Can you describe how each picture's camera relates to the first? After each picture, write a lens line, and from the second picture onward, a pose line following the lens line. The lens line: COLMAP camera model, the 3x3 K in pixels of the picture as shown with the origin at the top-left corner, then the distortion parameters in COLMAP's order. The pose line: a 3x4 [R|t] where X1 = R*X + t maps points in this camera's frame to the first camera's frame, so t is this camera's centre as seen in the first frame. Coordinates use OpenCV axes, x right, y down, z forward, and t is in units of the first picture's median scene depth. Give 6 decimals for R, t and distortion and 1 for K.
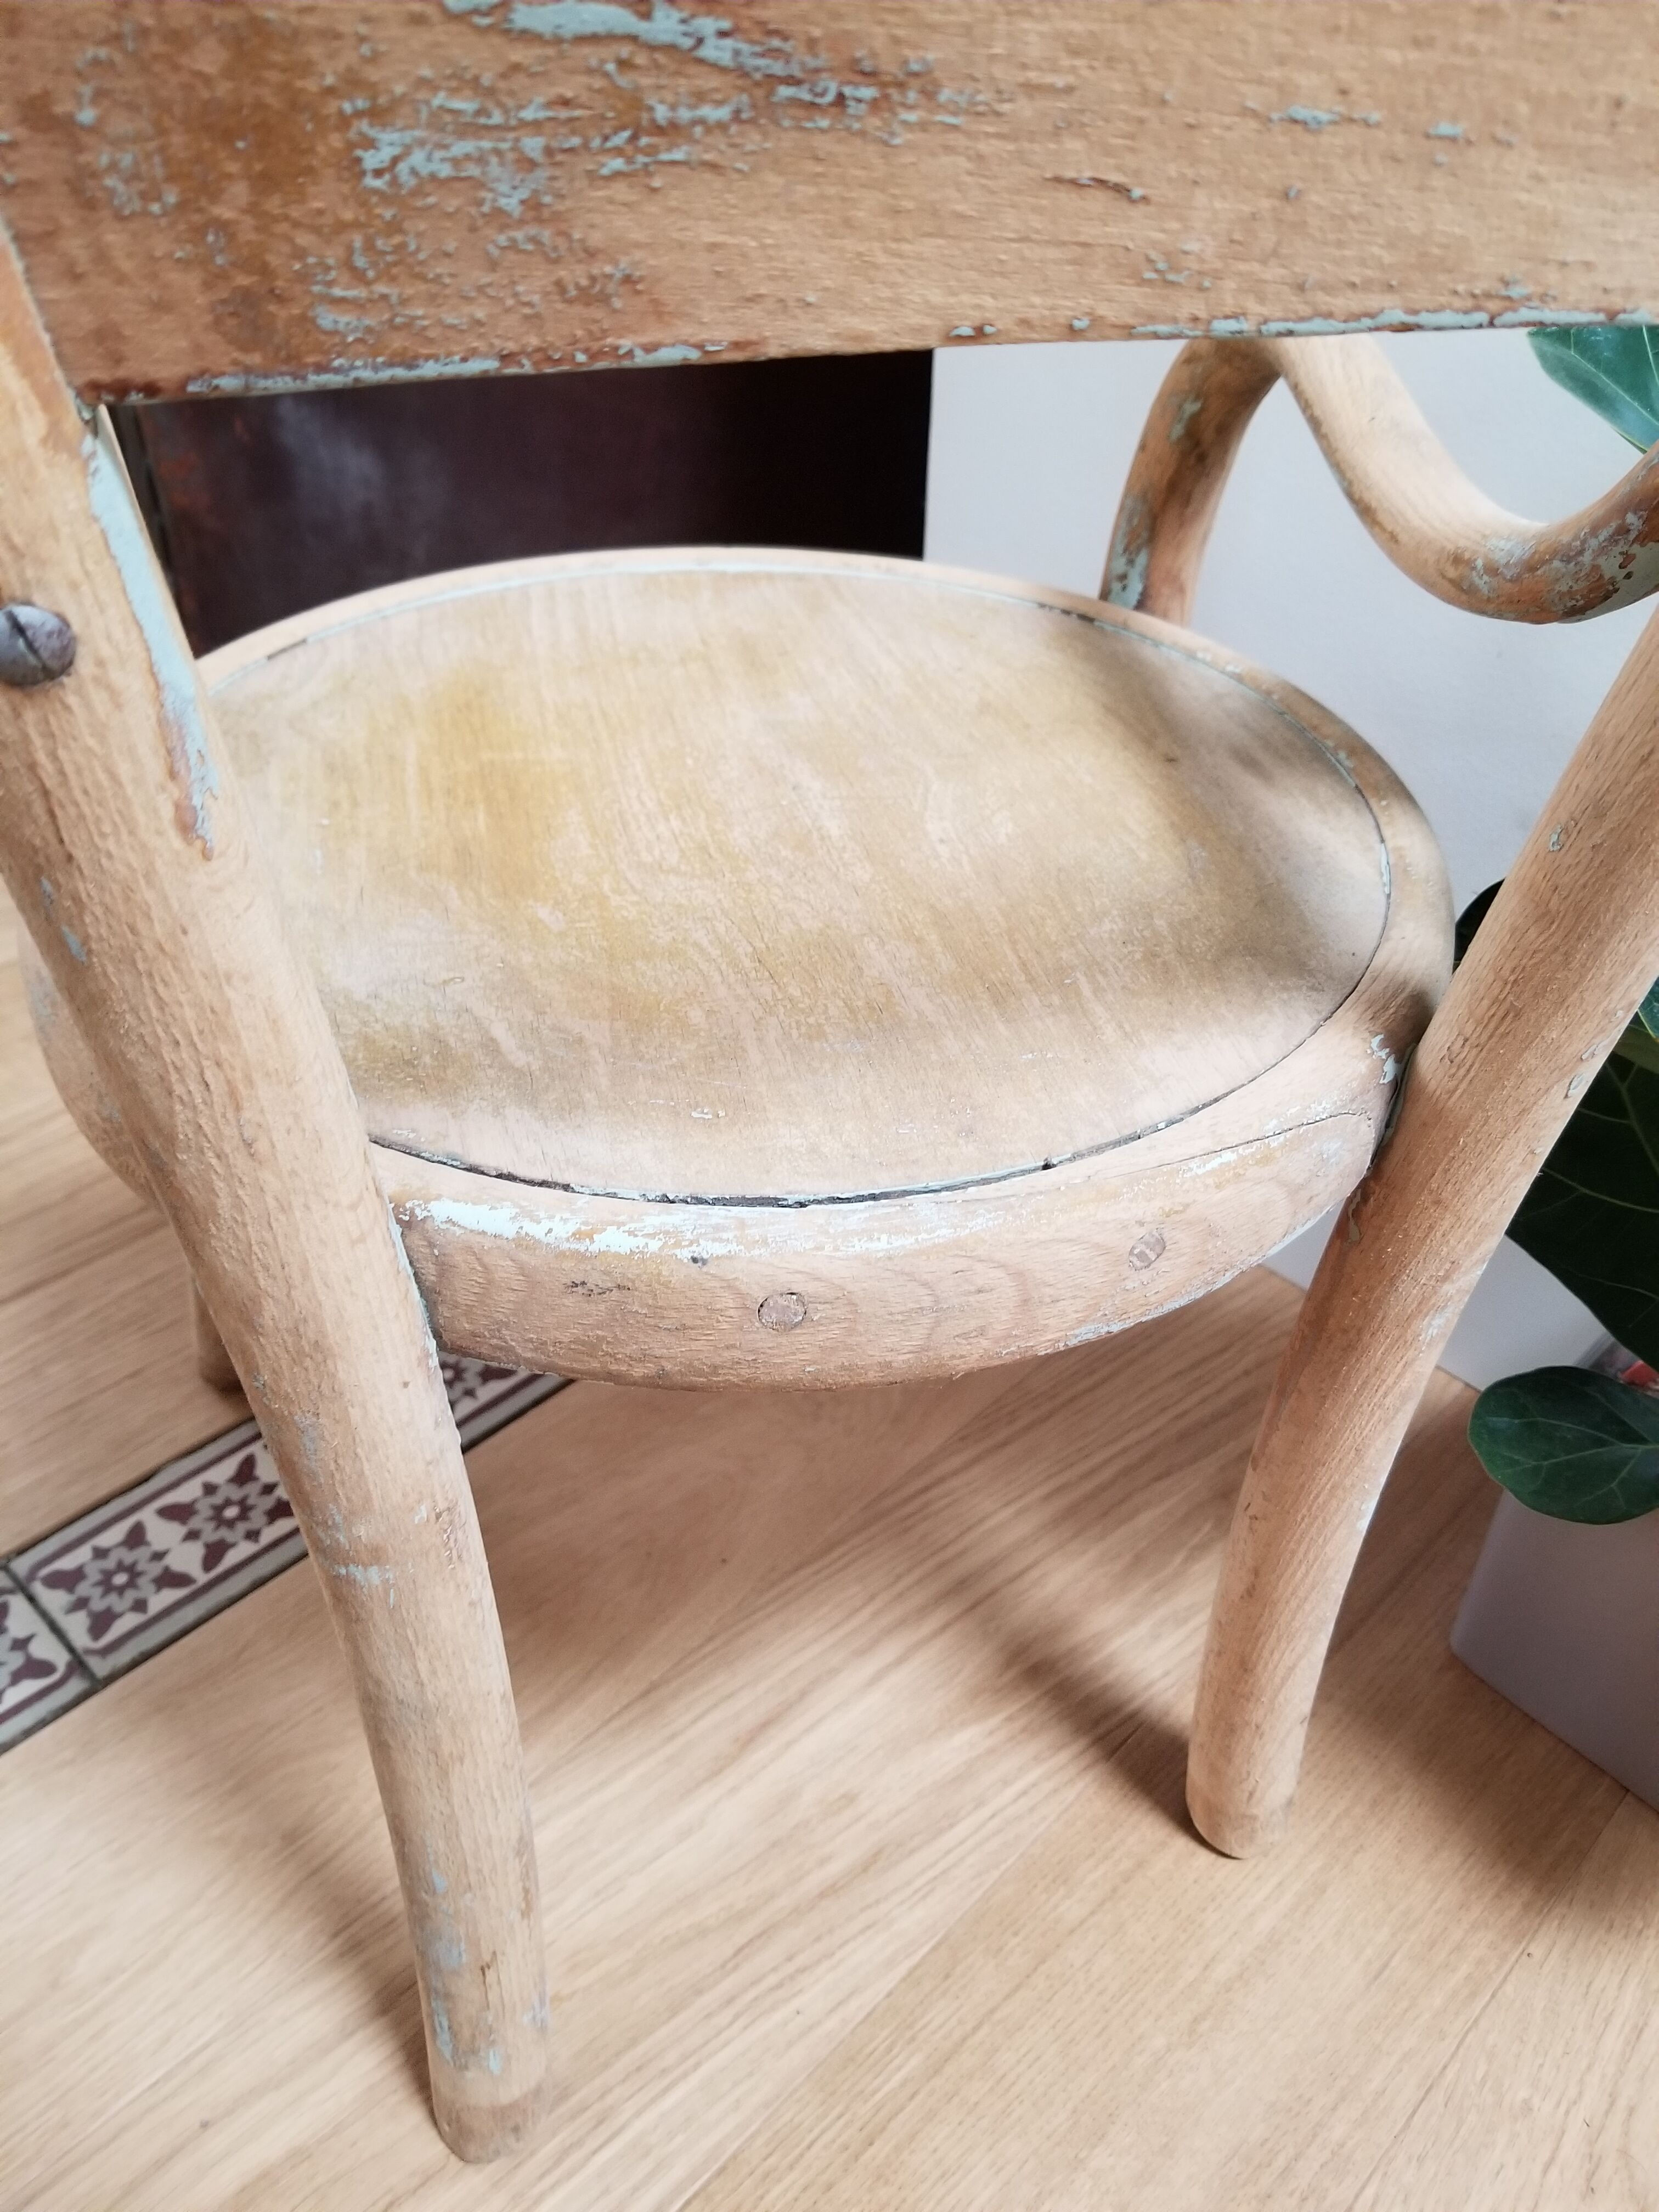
lens RADIAL K [[1764.5, 0, 840.1], [0, 1764.5, 1106.4], [0, 0, 1]] dist [0.063921, -0.147806]
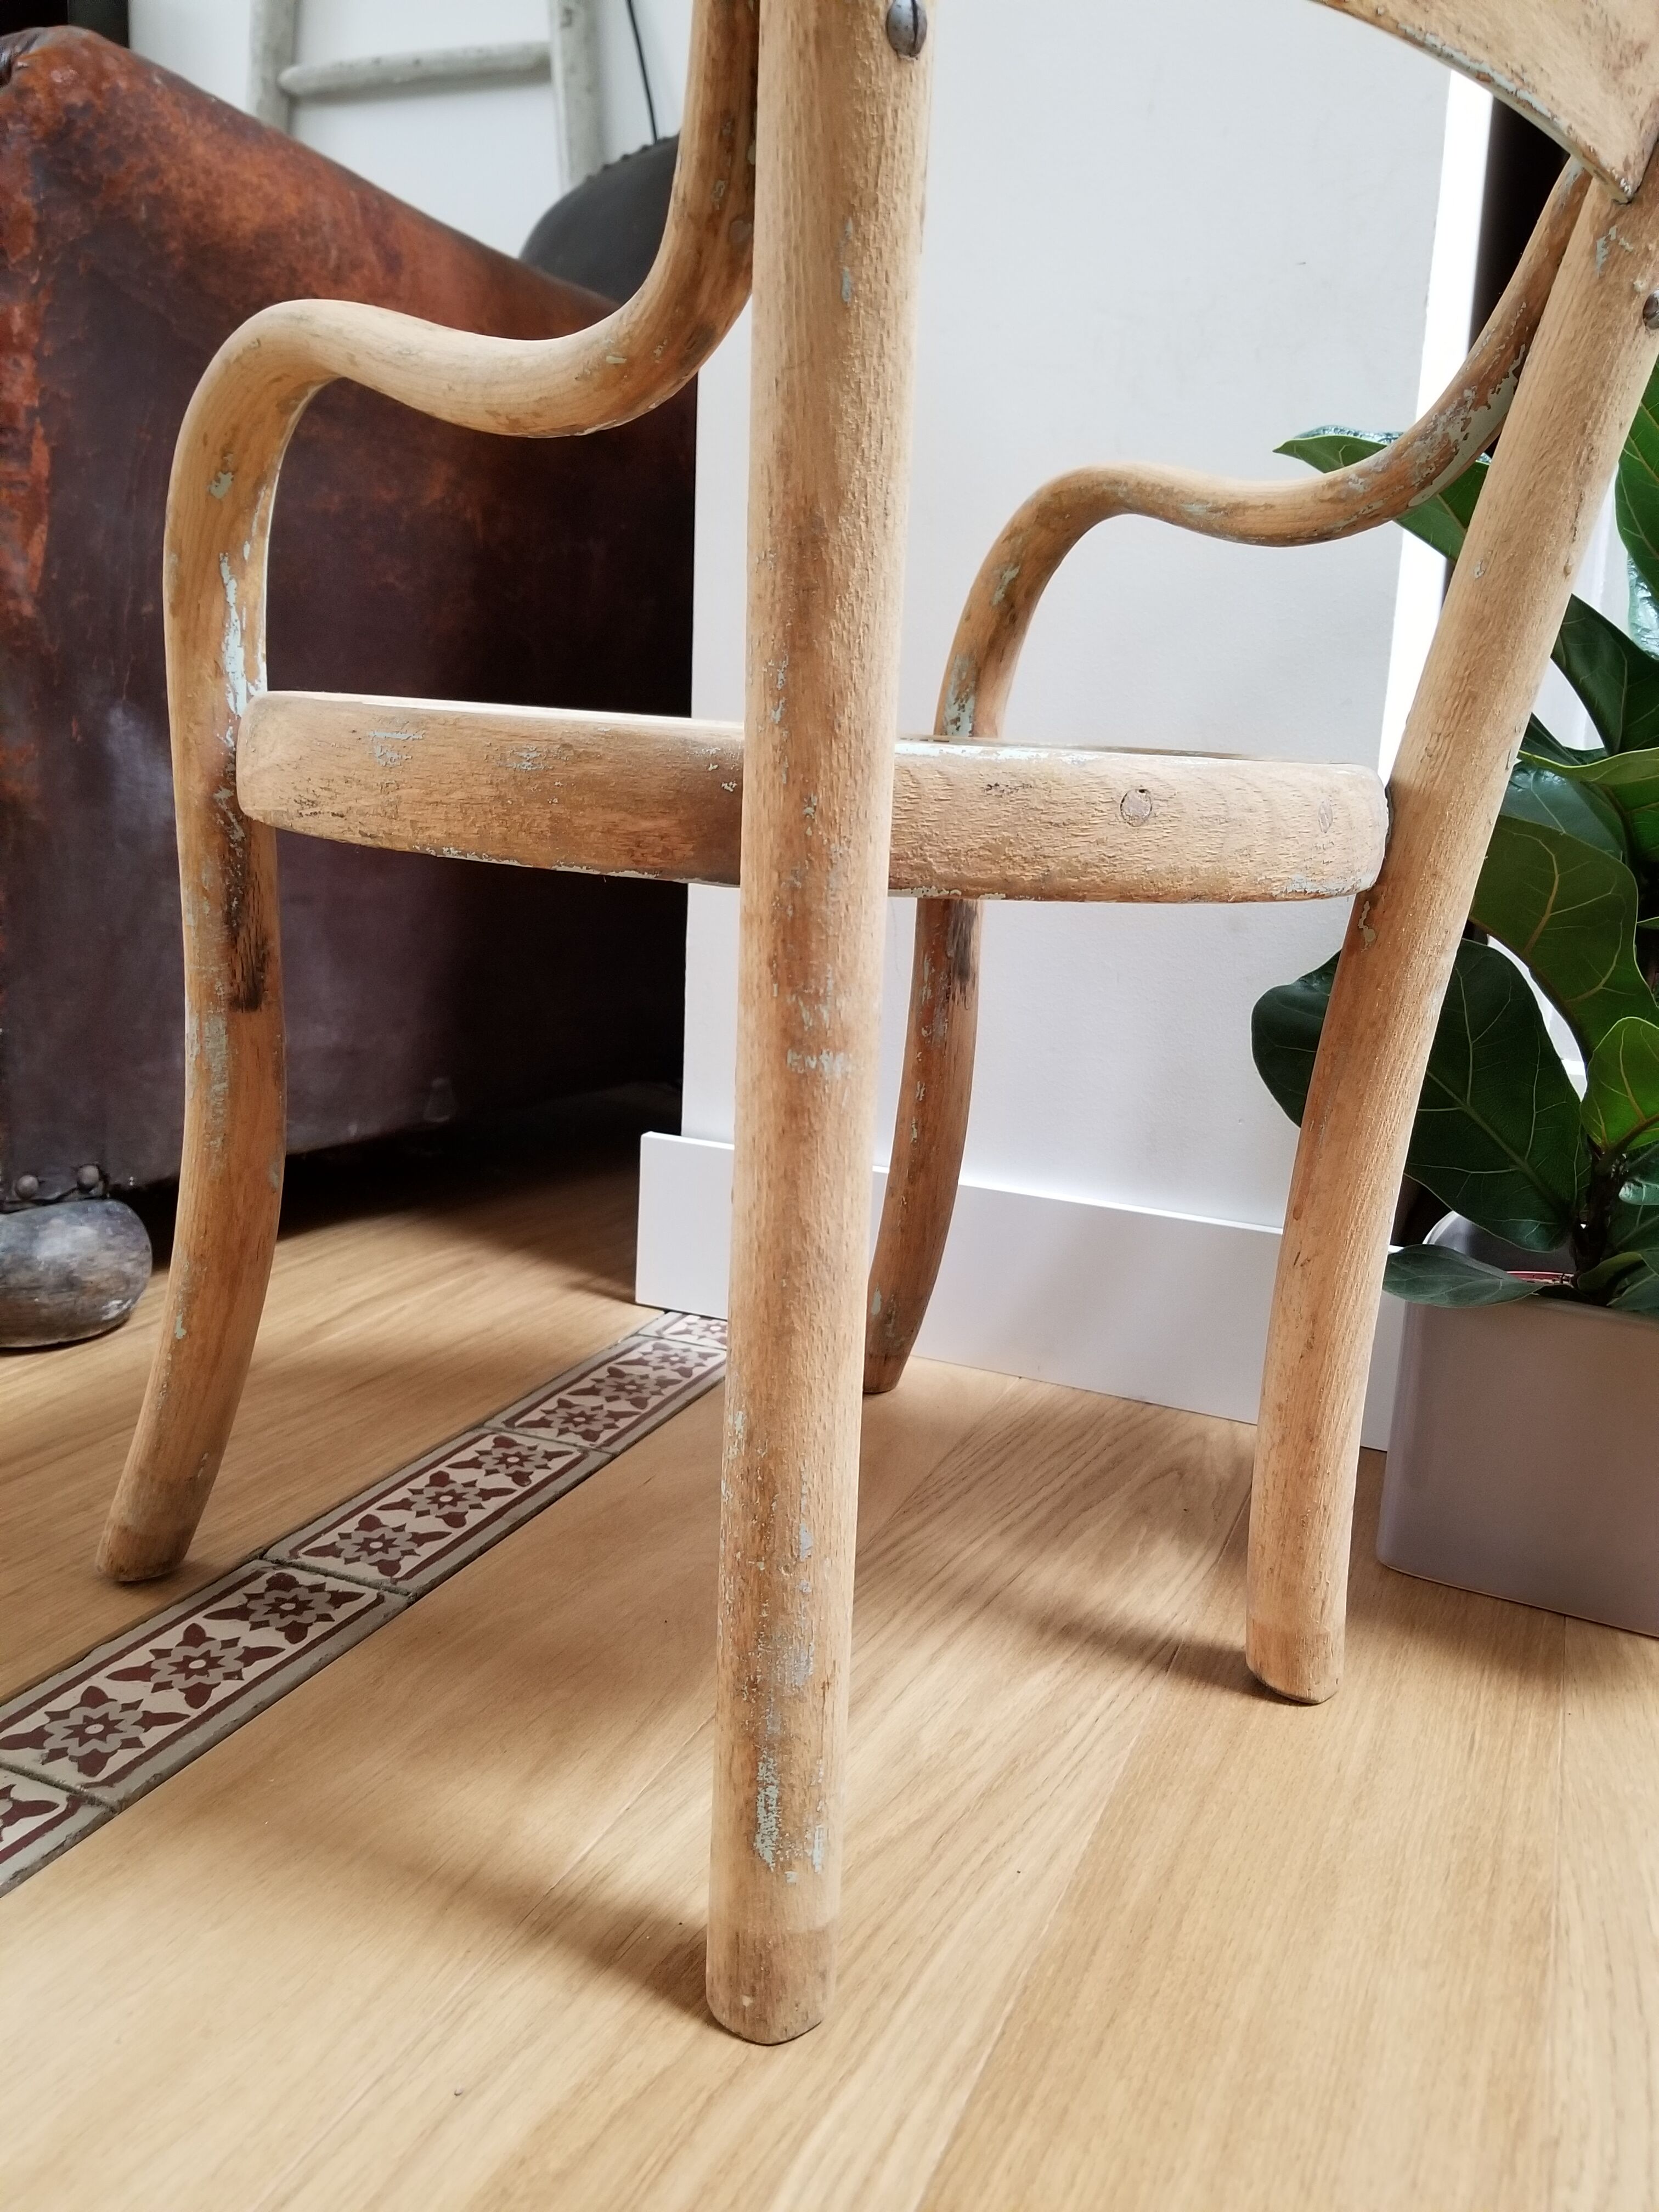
lens RADIAL K [[1751.1, 0, 865.7], [0, 1751.1, 1108.7], [0, 0, 1]] dist [0.075661, -0.157202]
pose [[0.927399, -0.056107, 0.369843, -0.419640], [0.199039, 0.911126, -0.360877, 0.441407], [-0.316726, 0.408290, 0.856145, 0.019430]]
